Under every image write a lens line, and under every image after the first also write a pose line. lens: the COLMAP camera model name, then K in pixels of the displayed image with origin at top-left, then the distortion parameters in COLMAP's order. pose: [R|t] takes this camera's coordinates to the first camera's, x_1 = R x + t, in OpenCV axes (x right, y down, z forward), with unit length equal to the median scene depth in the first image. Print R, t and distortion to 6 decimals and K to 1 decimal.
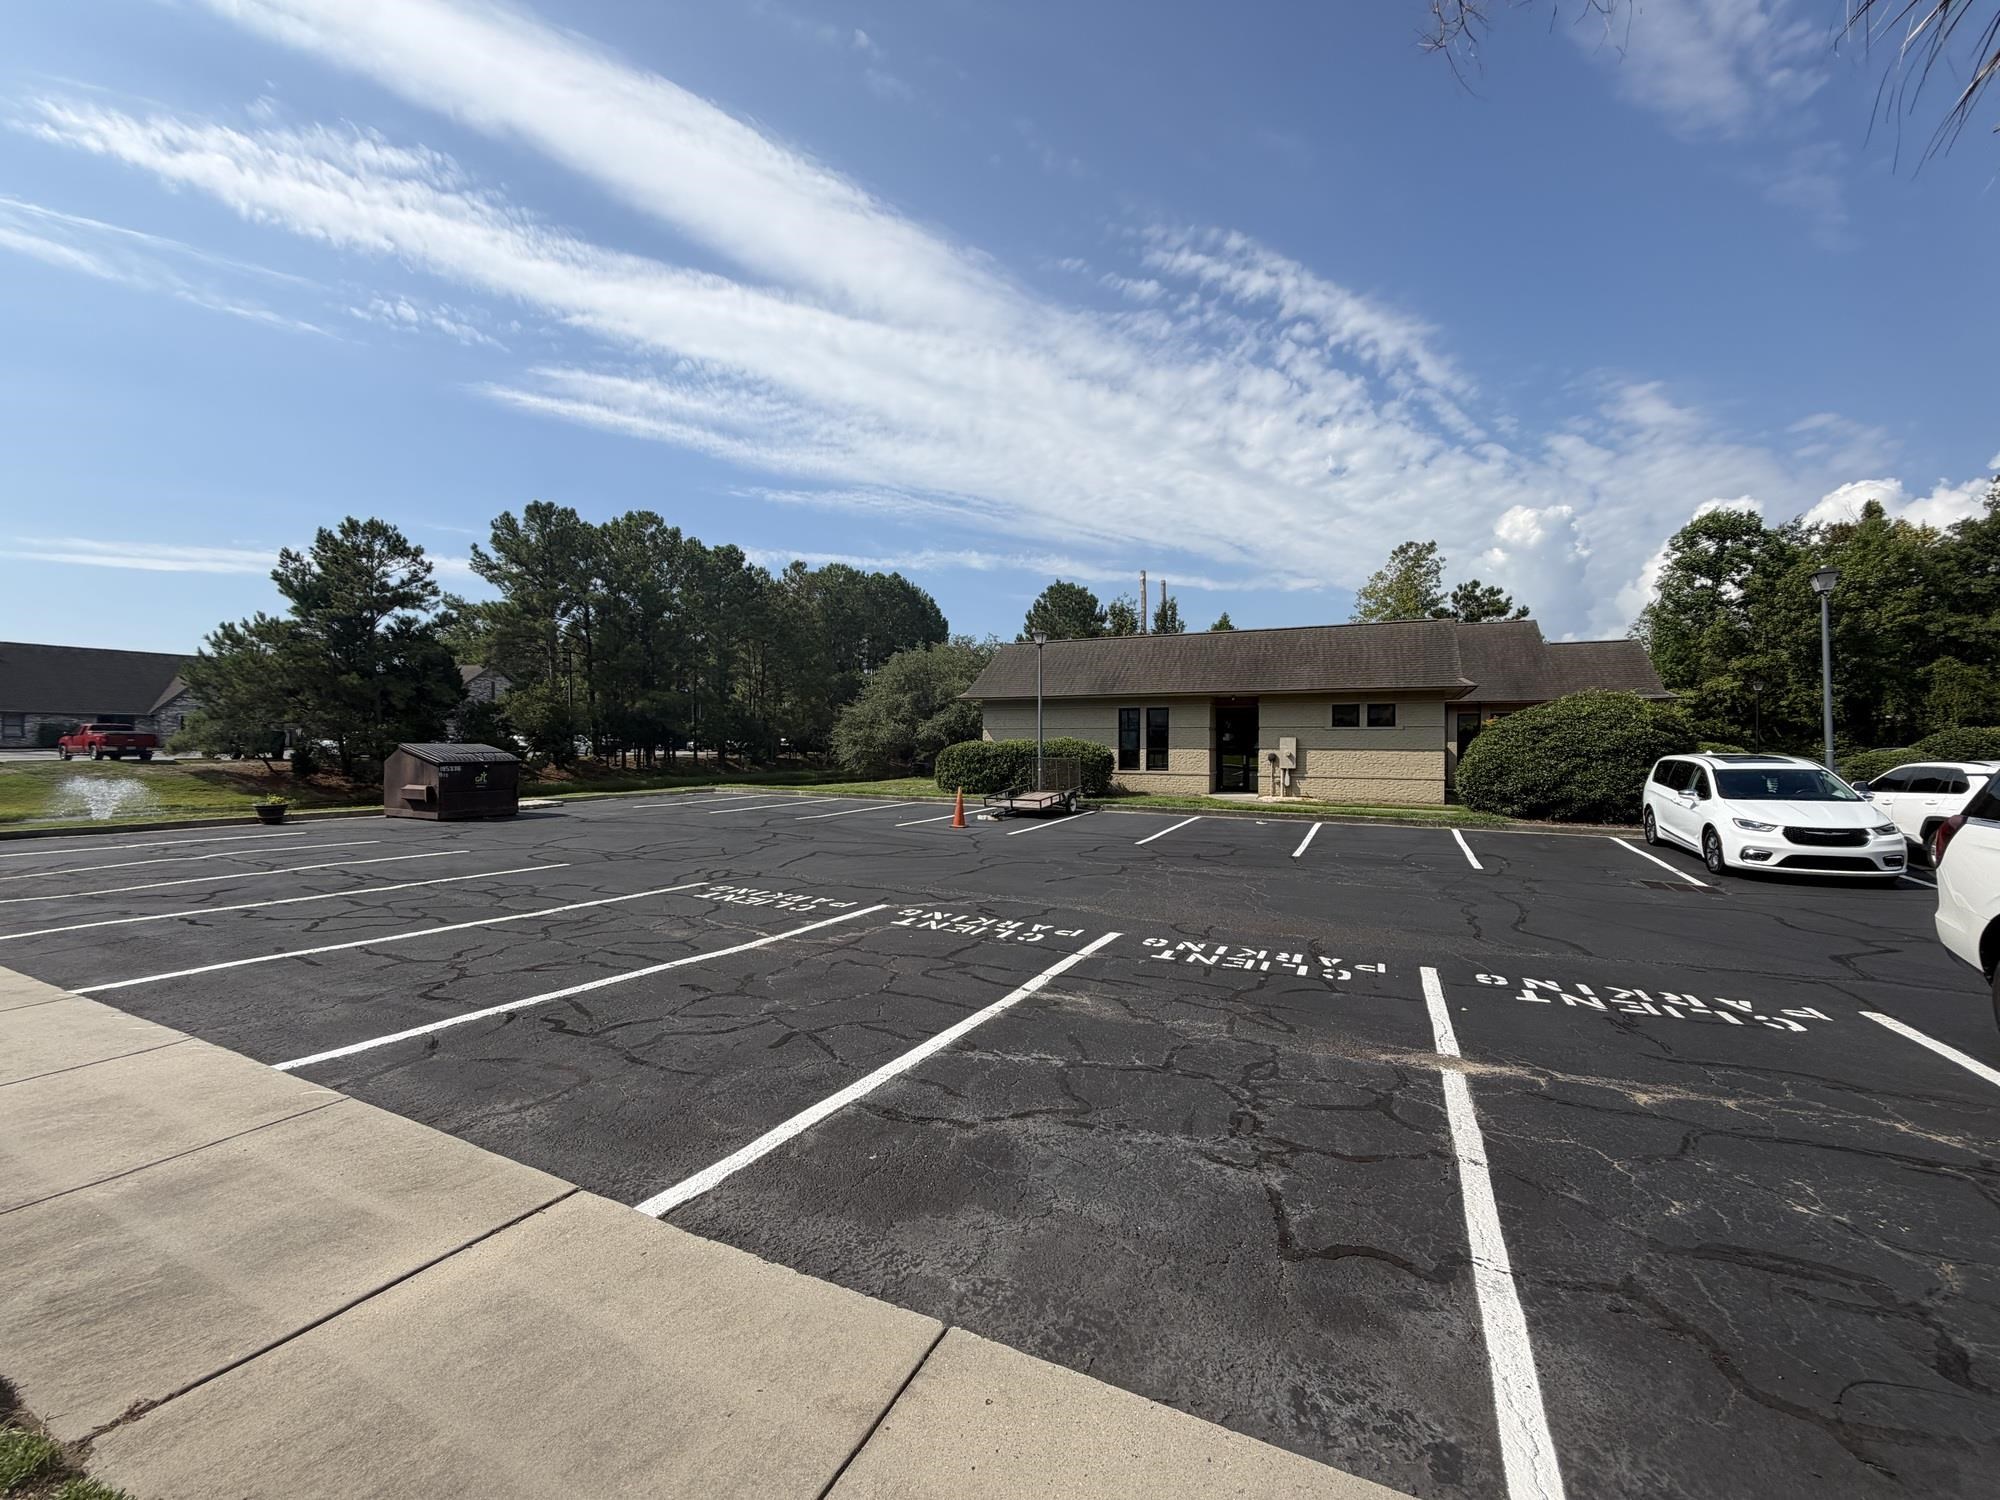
lens RADIAL K [[800.8, 0, 991.5], [0, 800.8, 749.6], [0, 0, 1]] dist [0.003195, 0.000669]
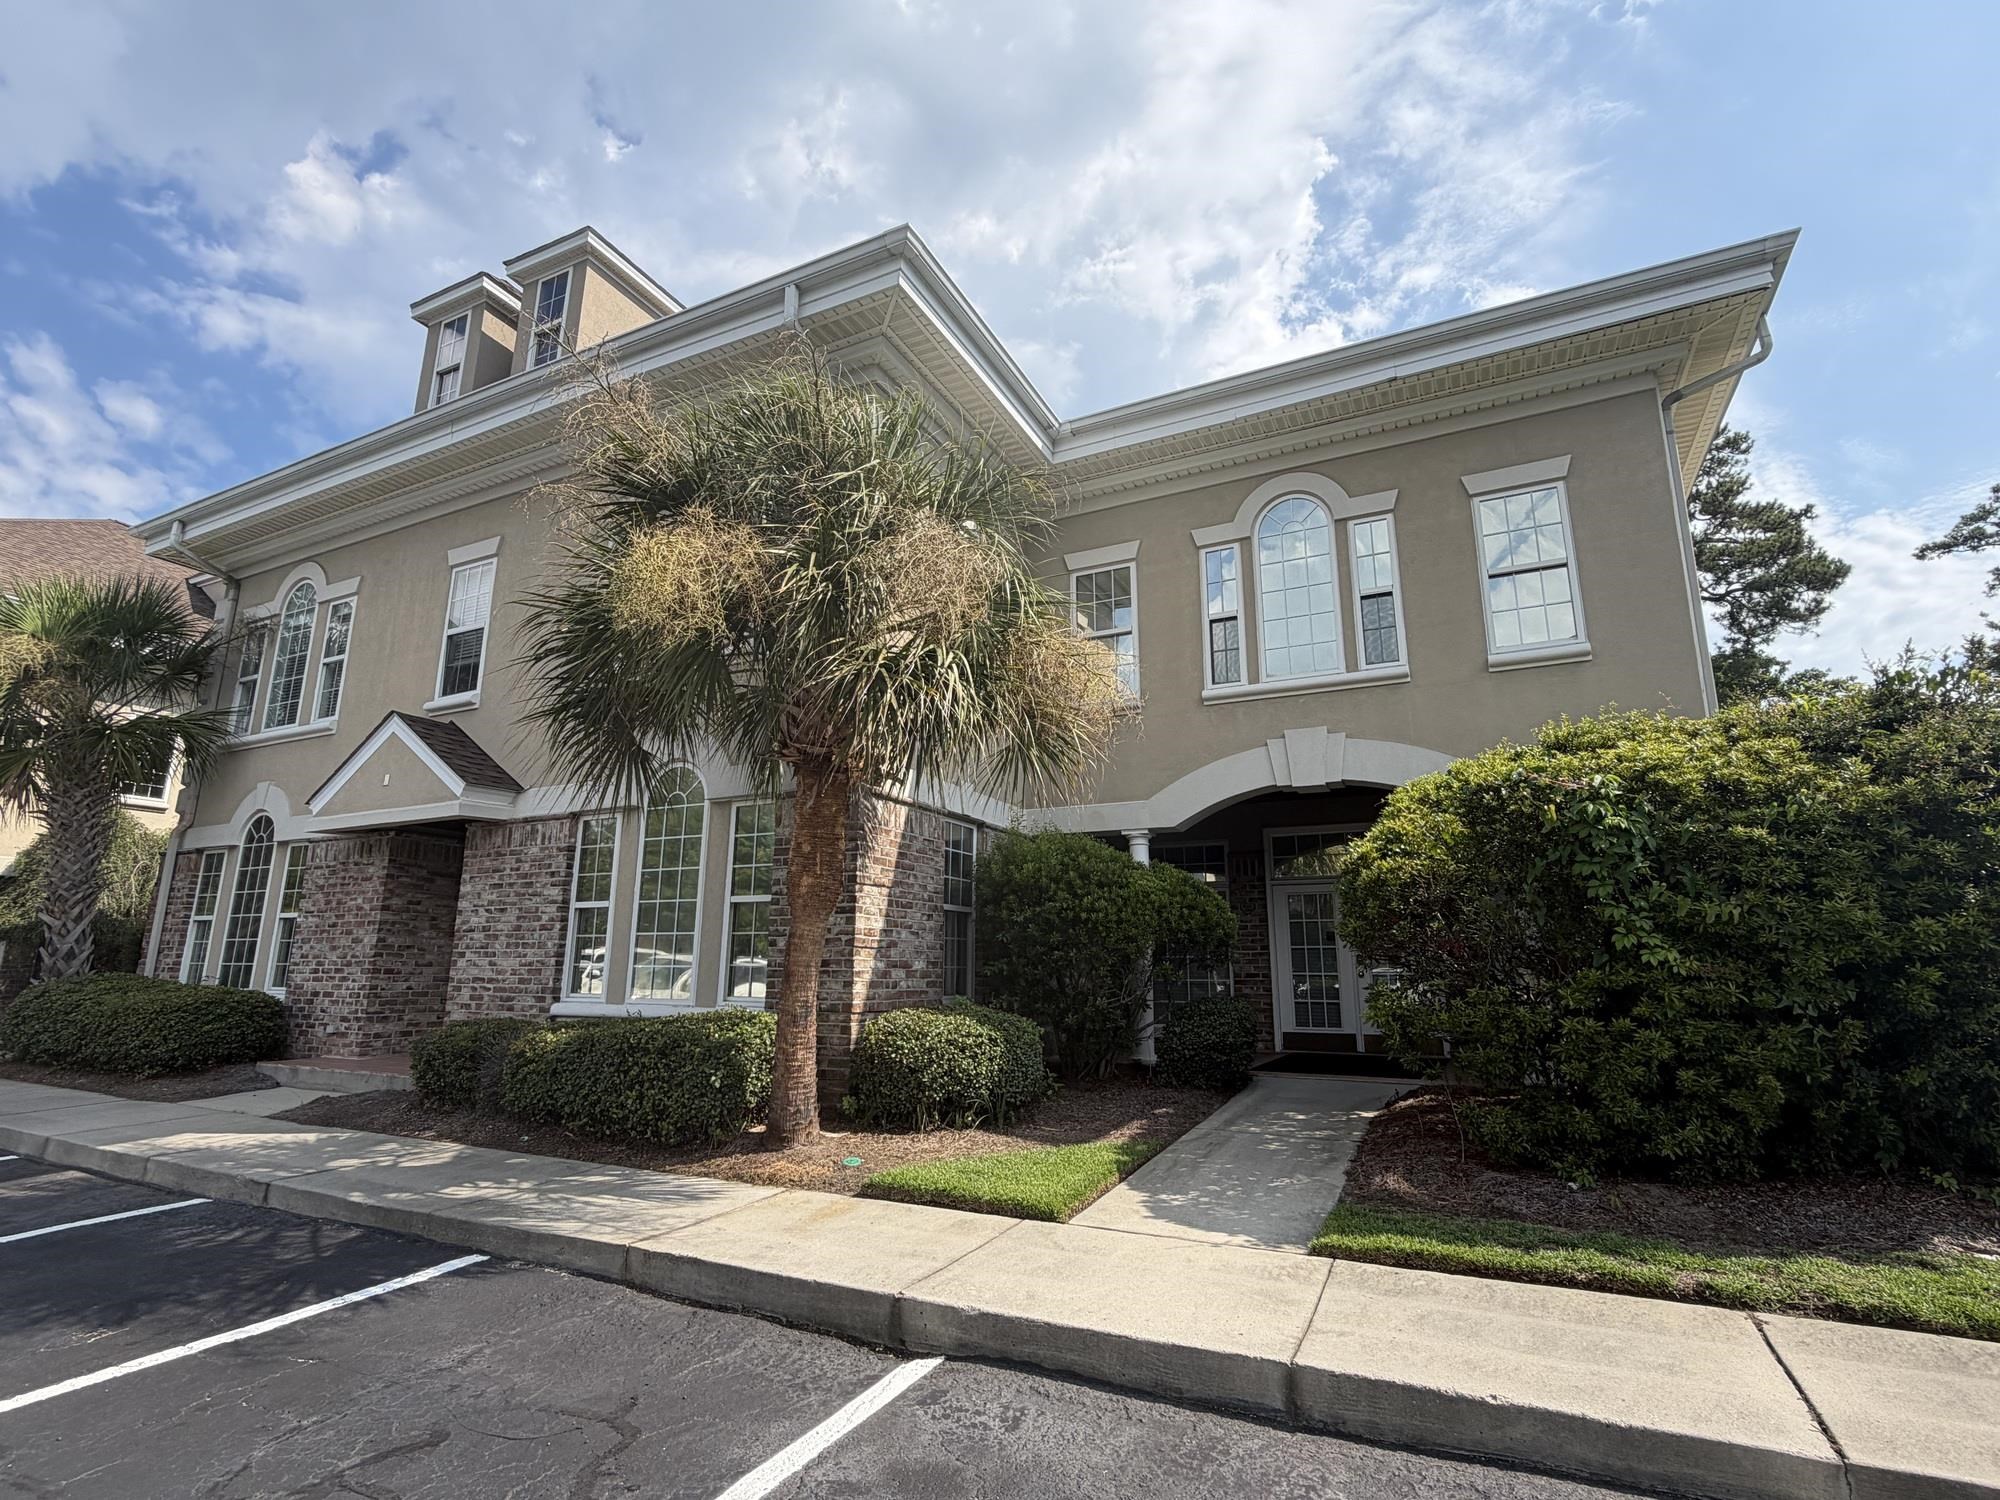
lens RADIAL K [[954.9, 0, 999.3], [0, 954.9, 747.9], [0, 0, 1]] dist [0.004651, -0.000193]
pose [[-0.999956, -0.009330, -0.001062, 0.368291], [-0.008884, 0.976567, -0.215031, 0.088985], [0.003043, -0.215012, -0.976607, 2.367110]]
